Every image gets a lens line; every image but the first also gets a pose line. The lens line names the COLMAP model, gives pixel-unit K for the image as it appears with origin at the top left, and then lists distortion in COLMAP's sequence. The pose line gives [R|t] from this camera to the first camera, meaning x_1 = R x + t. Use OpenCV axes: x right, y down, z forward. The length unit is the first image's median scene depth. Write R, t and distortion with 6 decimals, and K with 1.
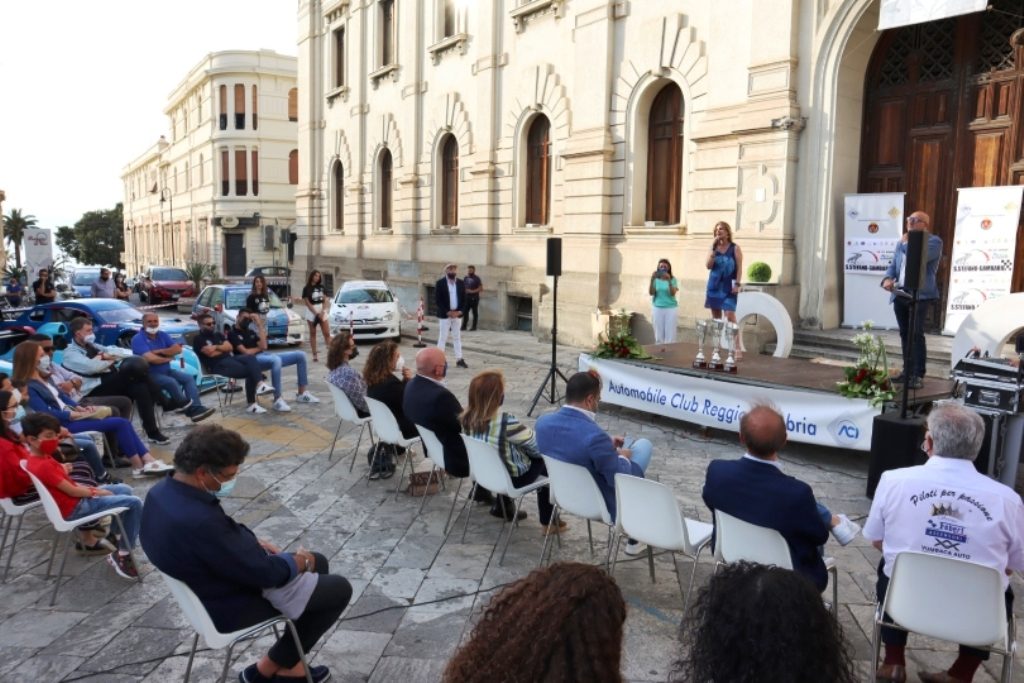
lens RADIAL K [[736.3, 0, 524.0], [0, 736.3, 335.3], [0, 0, 1]] dist [-0.091271, 0.058100]
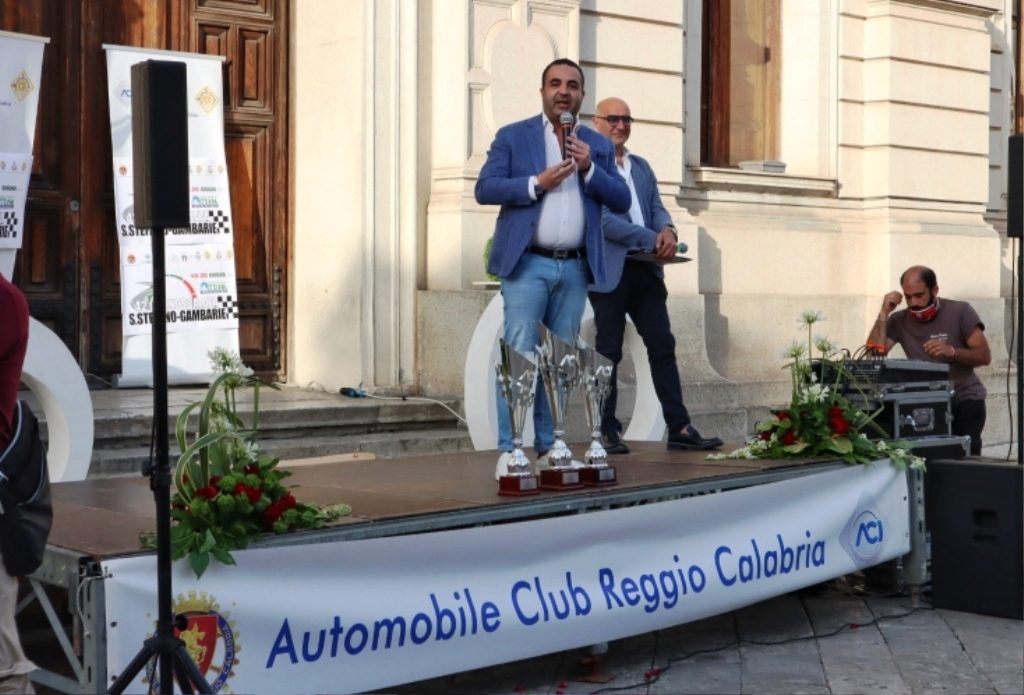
lens RADIAL K [[1707.6, 0, 565.4], [0, 1707.6, 344.4], [0, 0, 1]] dist [-0.012577, 0.000000]
pose [[-0.085620, -0.047656, 0.995188, -0.397144], [0.114060, 0.991820, 0.057307, -0.048694], [-0.989777, 0.118418, -0.079484, 0.751098]]
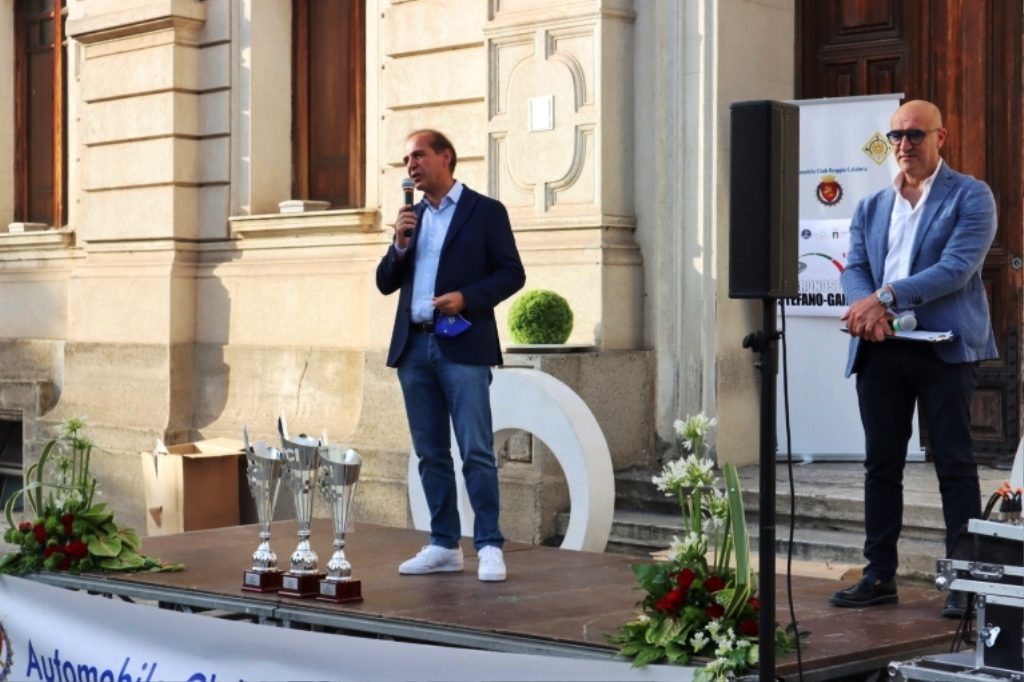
lens RADIAL K [[1729.9, 0, 524.3], [0, 1729.9, 343.0], [0, 0, 1]] dist [-0.001075, 0.000000]
pose [[0.982674, -0.022225, 0.184006, 0.155366], [0.041309, 0.994075, -0.100541, 0.012554], [-0.180682, 0.106400, 0.977769, 0.156457]]
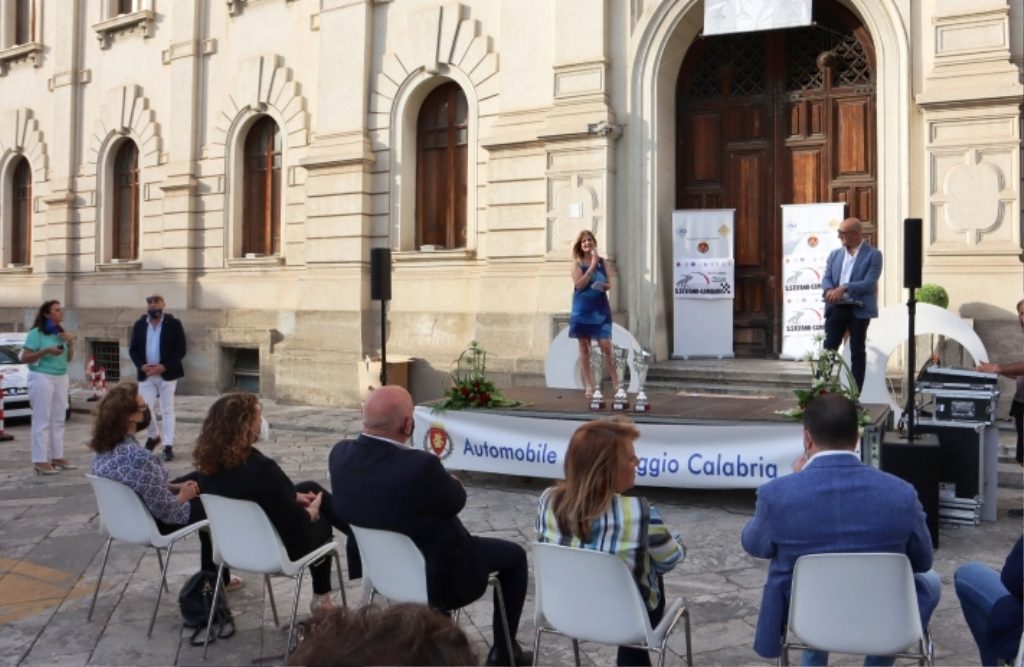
lens RADIAL K [[807.7, 0, 565.7], [0, 807.7, 304.9], [0, 0, 1]] dist [-0.123343, 0.081526]
pose [[0.888964, -0.016579, 0.457677, -0.128593], [0.068604, 0.992889, -0.097285, 0.010415], [-0.452810, 0.117882, 0.883780, 0.182225]]
